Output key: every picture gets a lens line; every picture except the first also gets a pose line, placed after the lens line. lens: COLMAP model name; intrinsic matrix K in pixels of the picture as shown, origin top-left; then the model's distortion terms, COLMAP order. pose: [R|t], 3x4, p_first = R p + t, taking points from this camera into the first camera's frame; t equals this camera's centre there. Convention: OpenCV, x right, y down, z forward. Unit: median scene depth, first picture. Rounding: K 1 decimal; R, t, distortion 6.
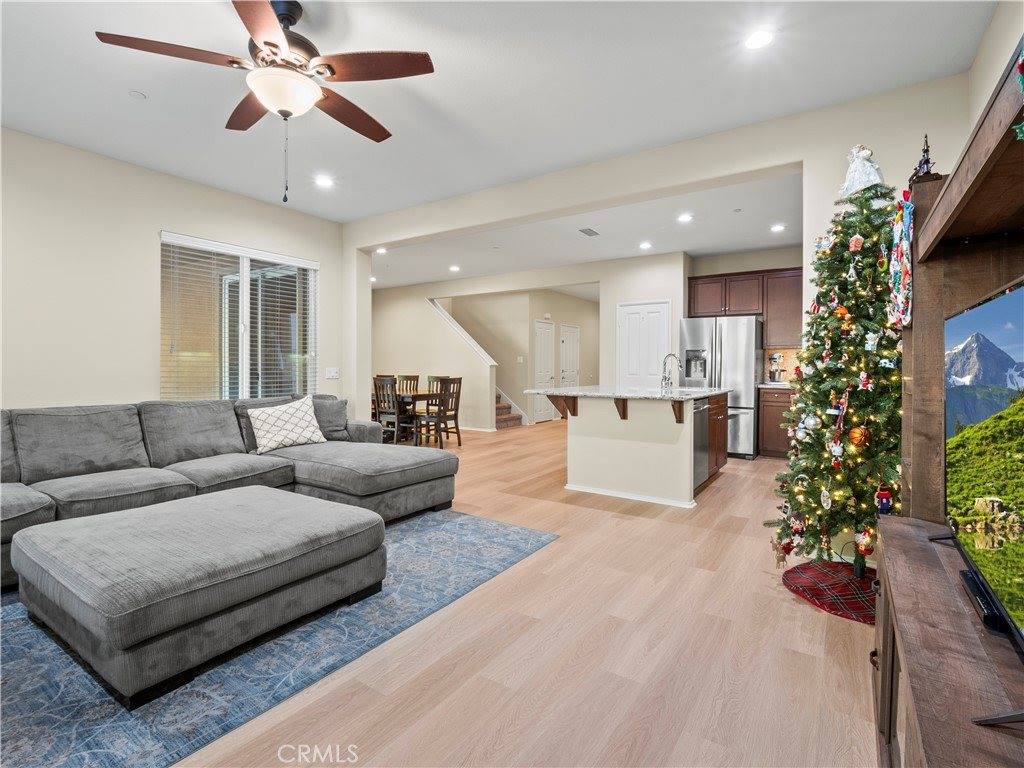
lens RADIAL K [[495.1, 0, 512.4], [0, 495.1, 378.6], [0, 0, 1]] dist [-0.020605, 0.000606]
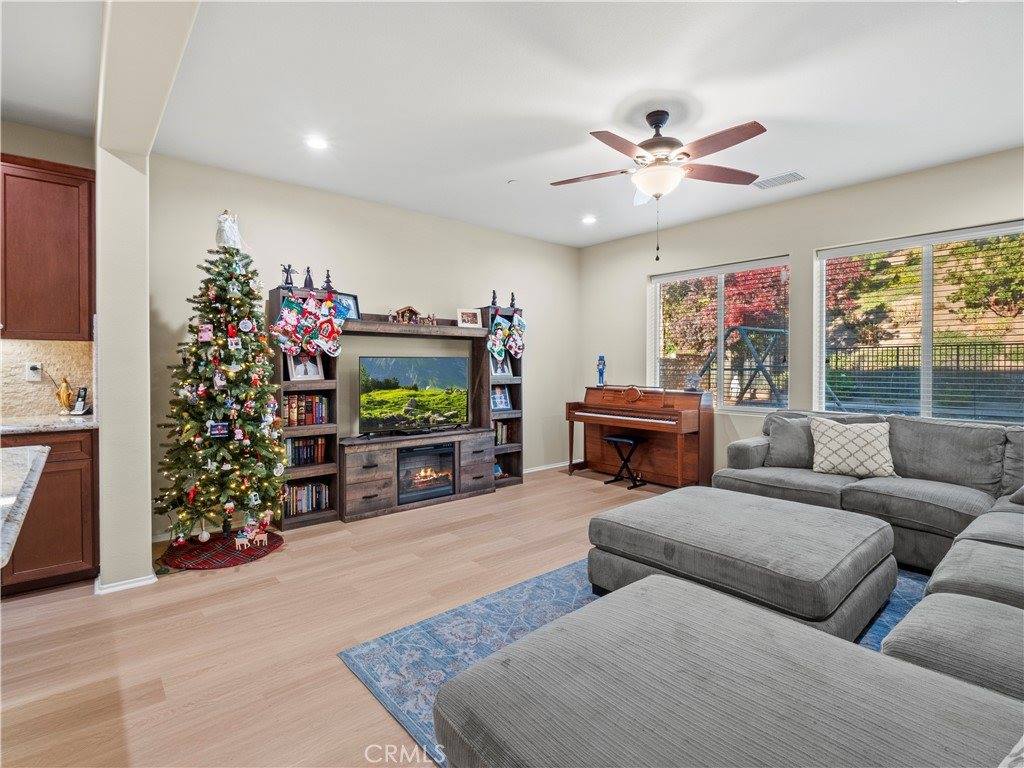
lens RADIAL K [[495.1, 0, 502.9], [0, 495.1, 374.4], [0, 0, 1]] dist [-0.020605, 0.000606]
pose [[-0.961043, -0.010864, 0.276184, -0.340725], [-0.001525, 0.999420, 0.034006, -0.071465], [-0.276393, 0.032260, -0.960503, 1.915290]]
